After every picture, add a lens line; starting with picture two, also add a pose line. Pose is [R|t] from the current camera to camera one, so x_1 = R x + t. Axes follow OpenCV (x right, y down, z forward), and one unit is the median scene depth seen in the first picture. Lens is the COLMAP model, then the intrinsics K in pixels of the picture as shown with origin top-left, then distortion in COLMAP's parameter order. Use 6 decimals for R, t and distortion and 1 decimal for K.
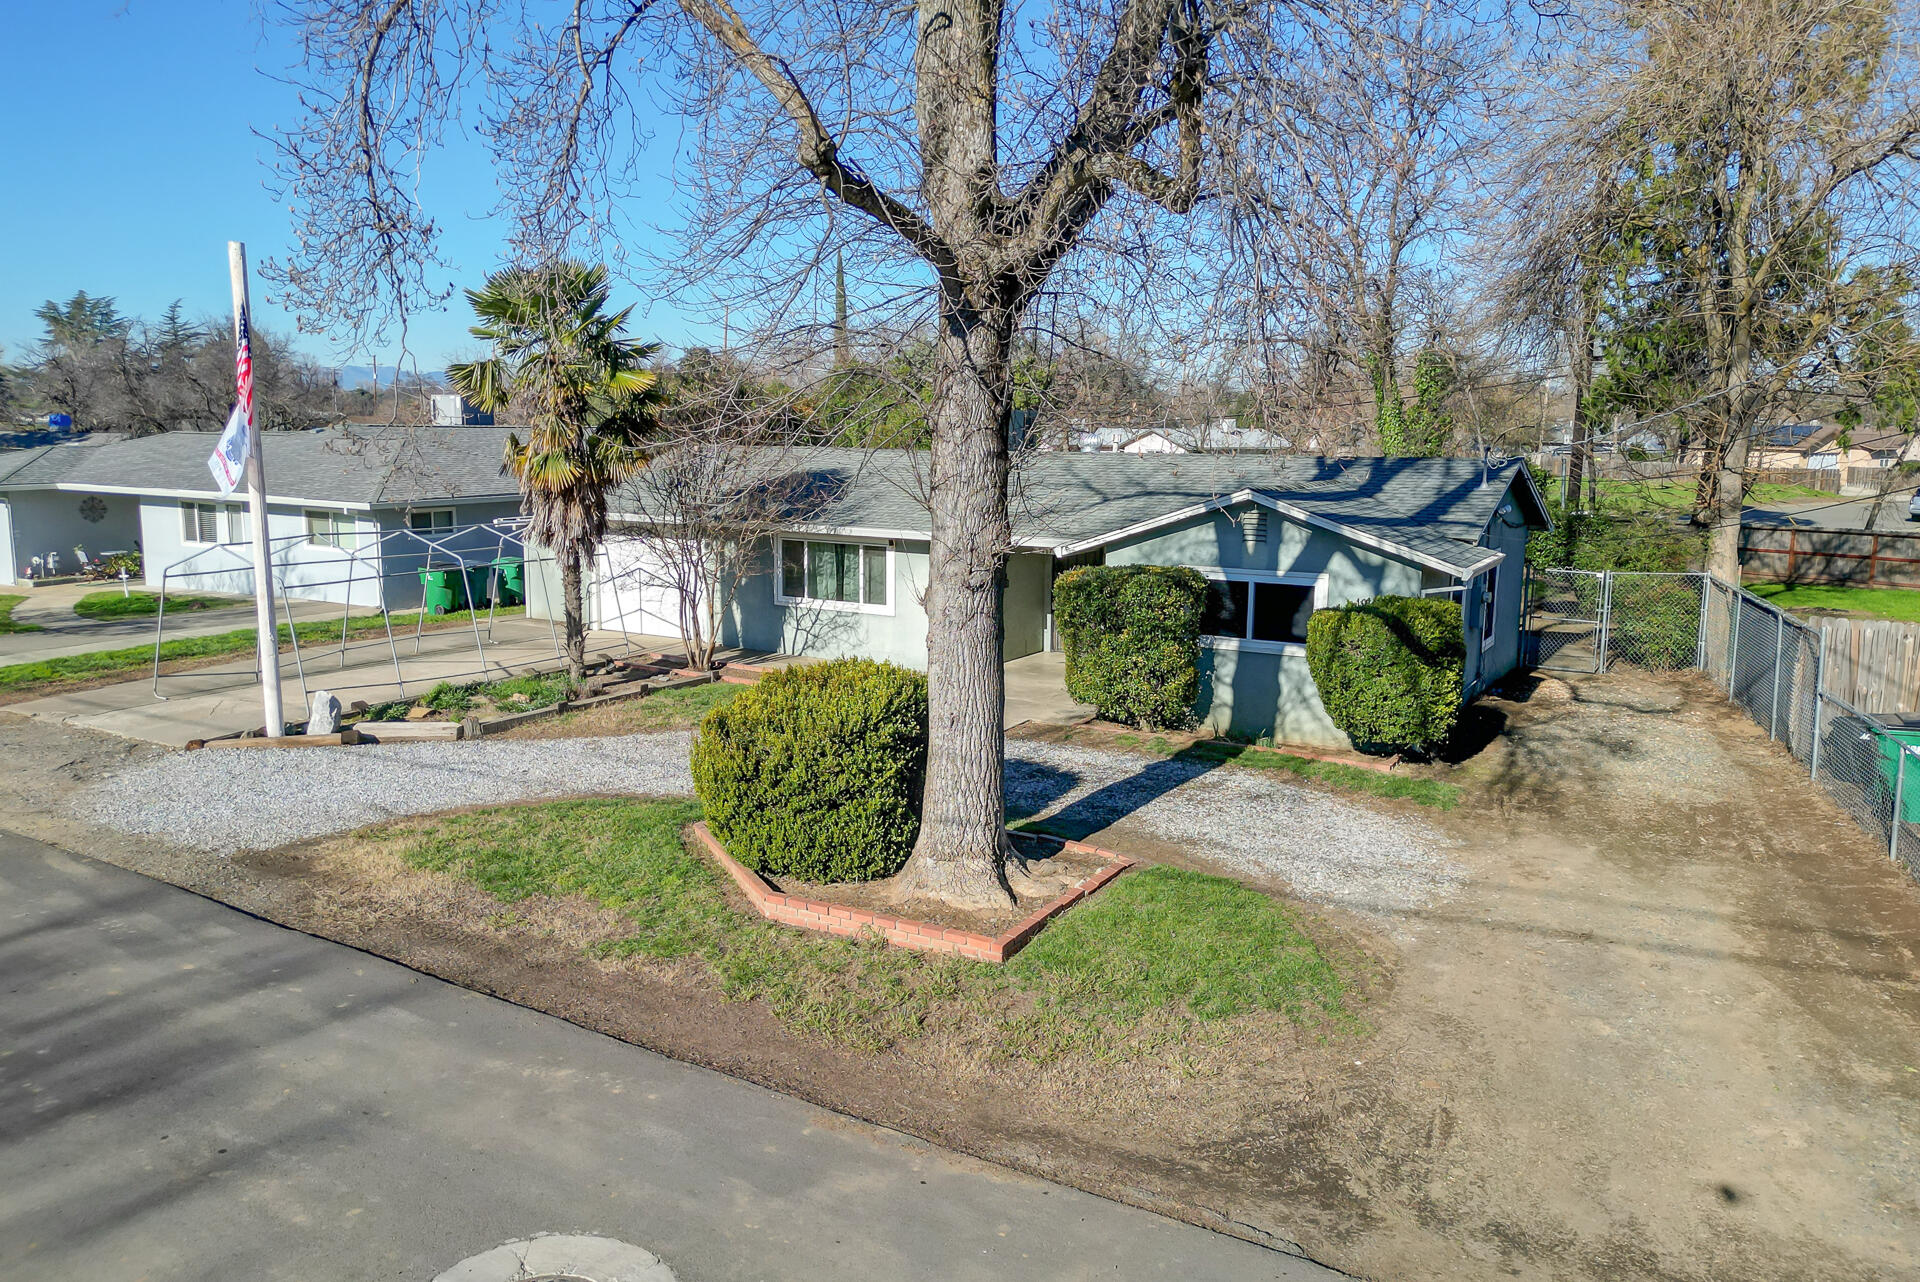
lens RADIAL K [[1318.6, 0, 976.3], [0, 1318.6, 633.6], [0, 0, 1]] dist [0.061275, -0.053468]
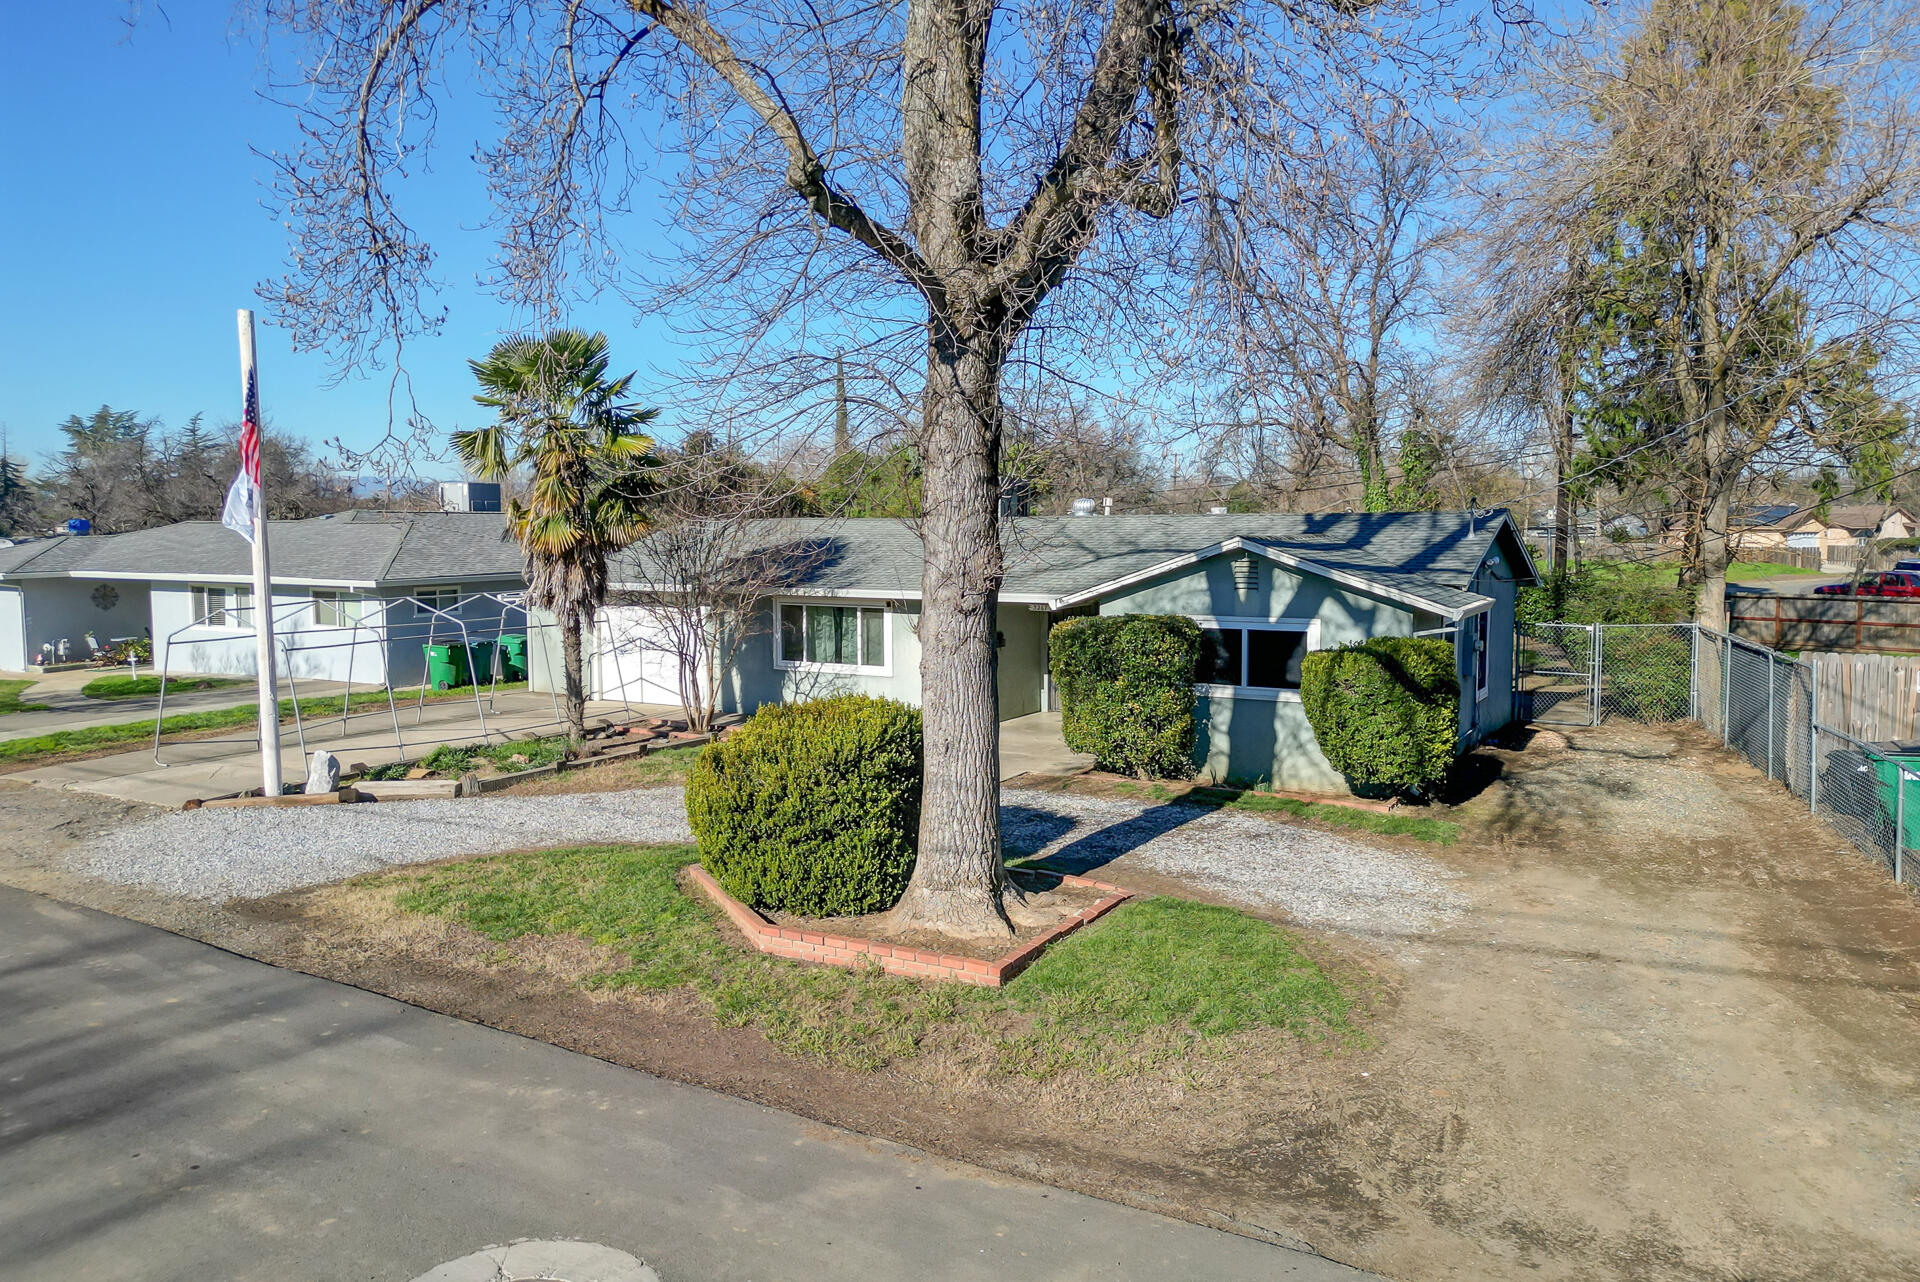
lens RADIAL K [[1297.6, 0, 975.3], [0, 1297.6, 635.6], [0, 0, 1]] dist [0.061762, -0.054088]
pose [[0.999883, -0.015271, -0.000443, 0.003406], [0.015206, 0.997596, -0.067614, 0.032803], [0.001475, 0.067599, 0.997711, 0.010117]]
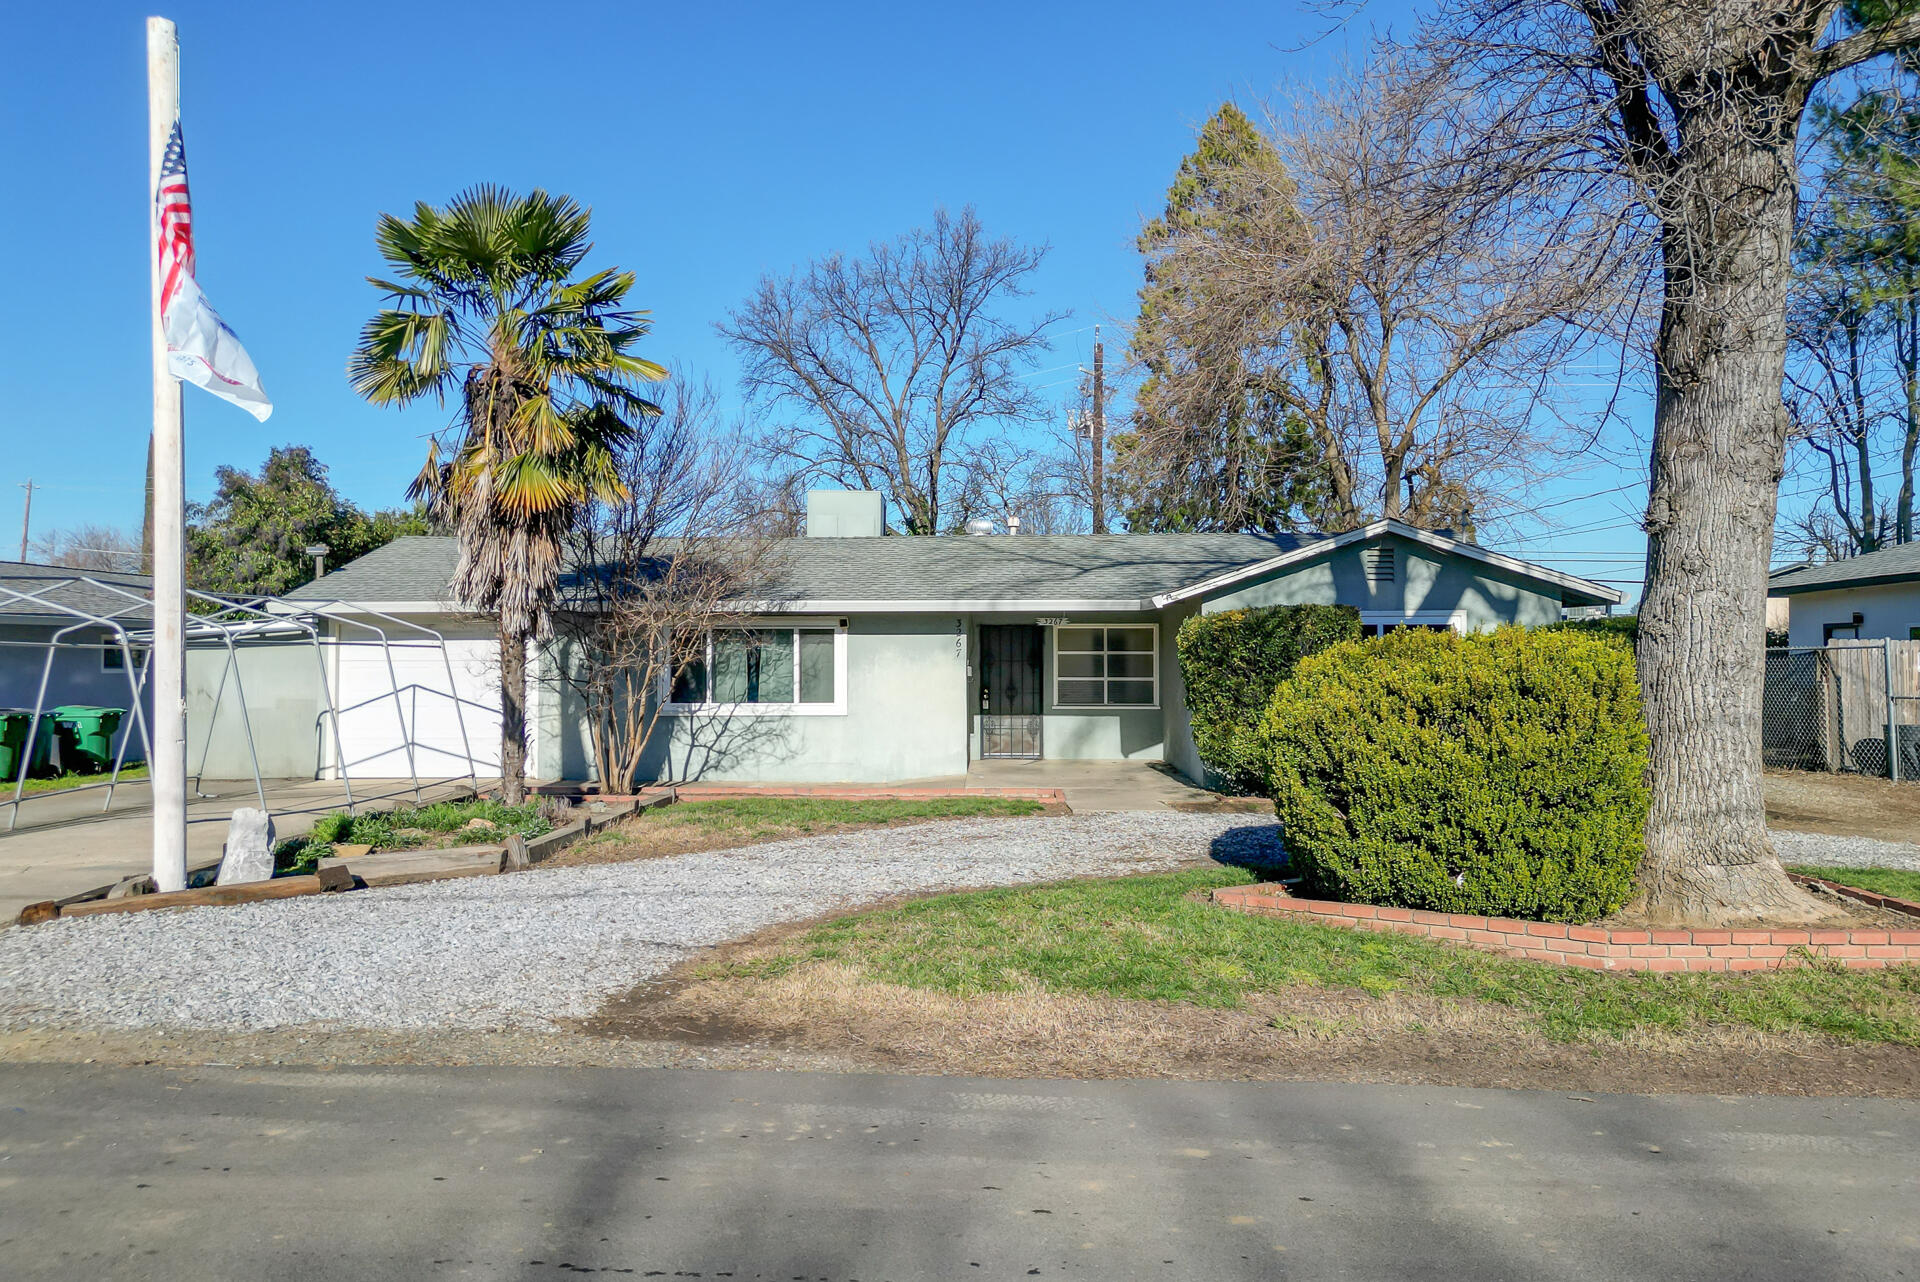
lens RADIAL K [[1318.6, 0, 976.3], [0, 1318.6, 633.6], [0, 0, 1]] dist [0.061275, -0.053468]
pose [[0.881757, -0.006184, 0.471662, -0.515367], [0.083727, 0.986088, -0.143596, 0.082504], [-0.464213, 0.166108, 0.870008, 0.371536]]
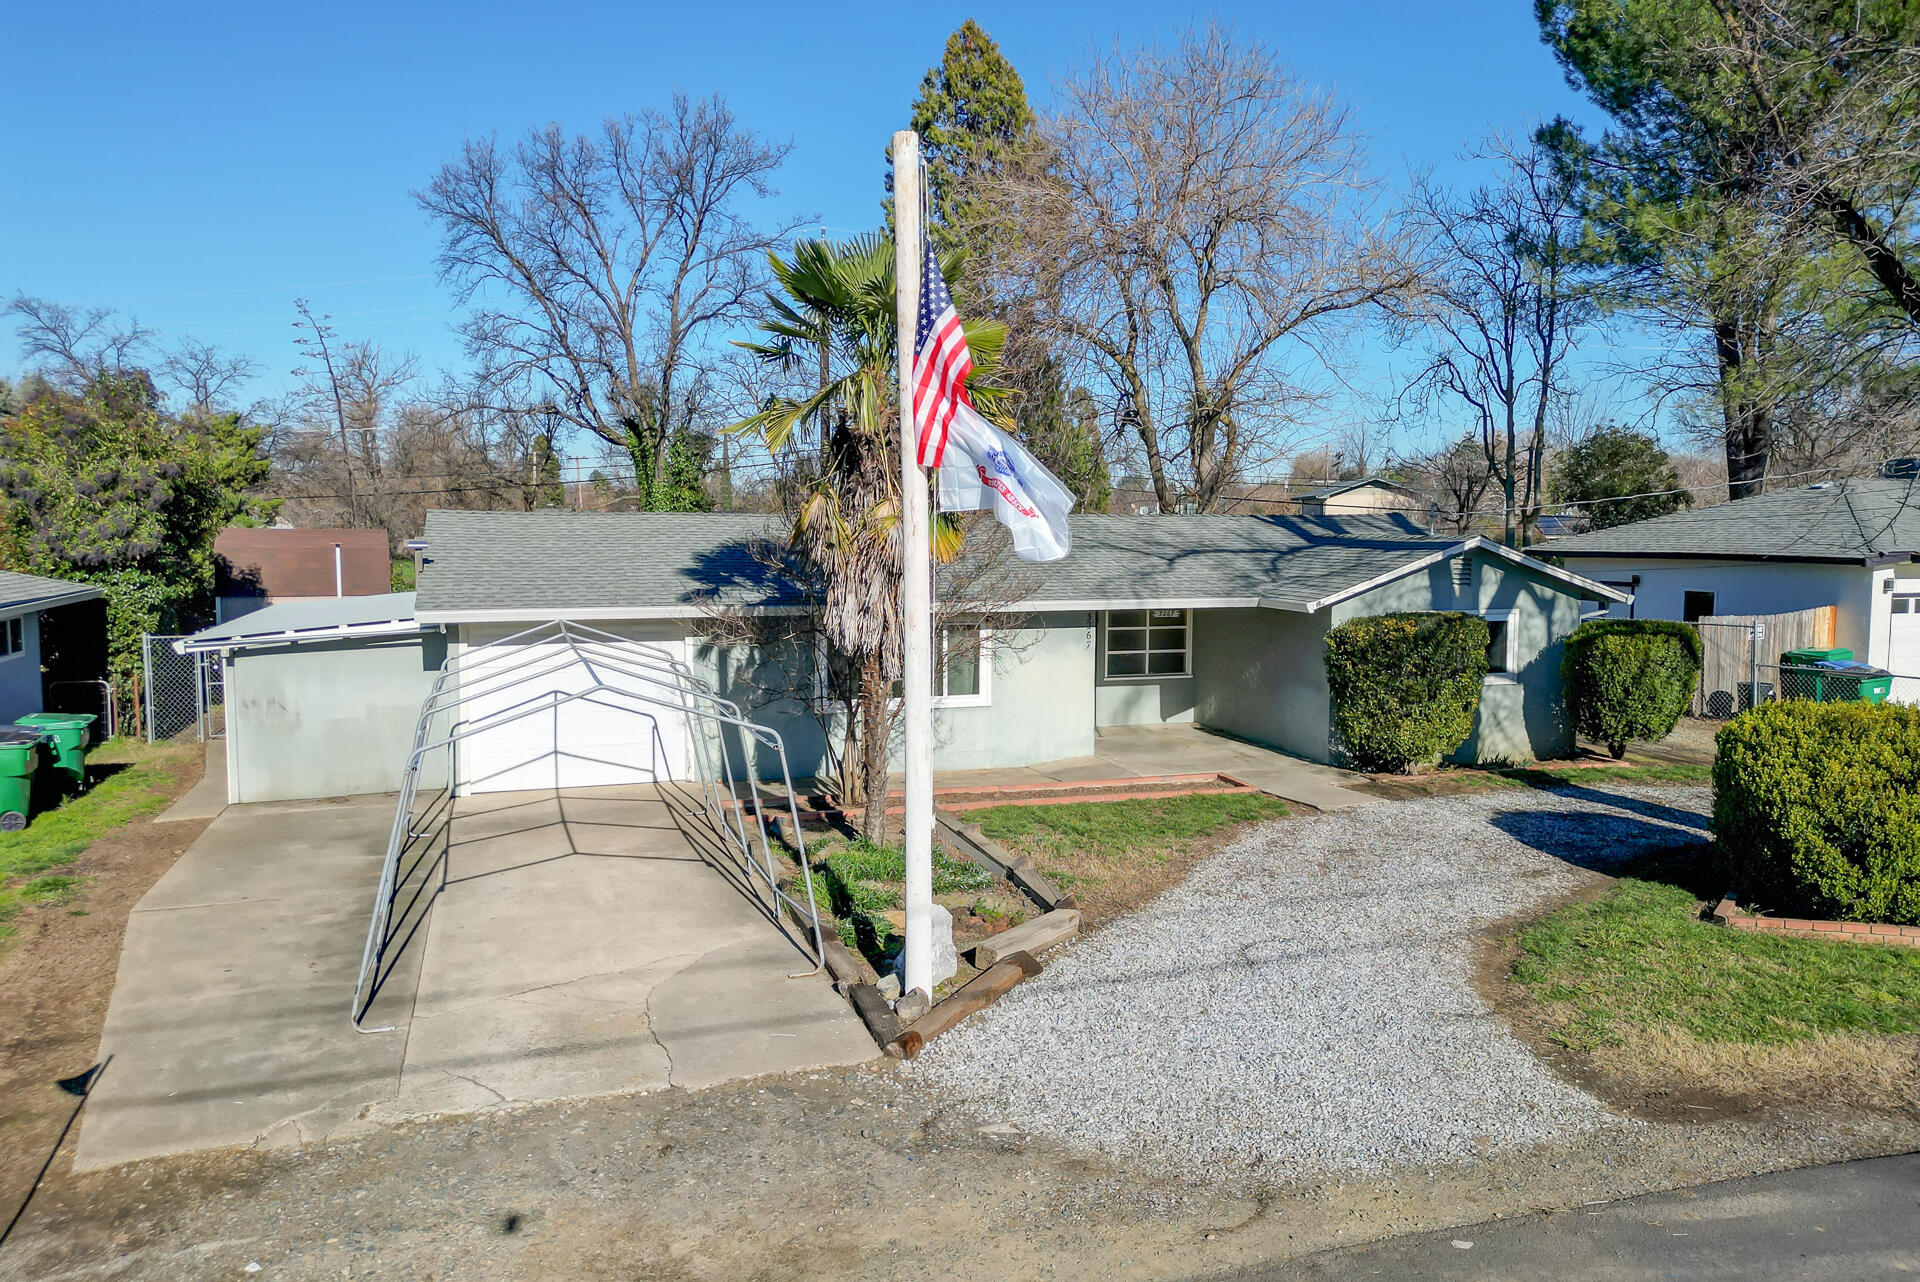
lens RADIAL K [[1318.6, 0, 976.3], [0, 1318.6, 633.6], [0, 0, 1]] dist [0.061275, -0.053468]
pose [[0.667136, -0.072654, 0.741384, -0.962961], [0.116445, 0.993169, -0.007456, -0.075339], [-0.735778, 0.091305, 0.671039, 0.619302]]
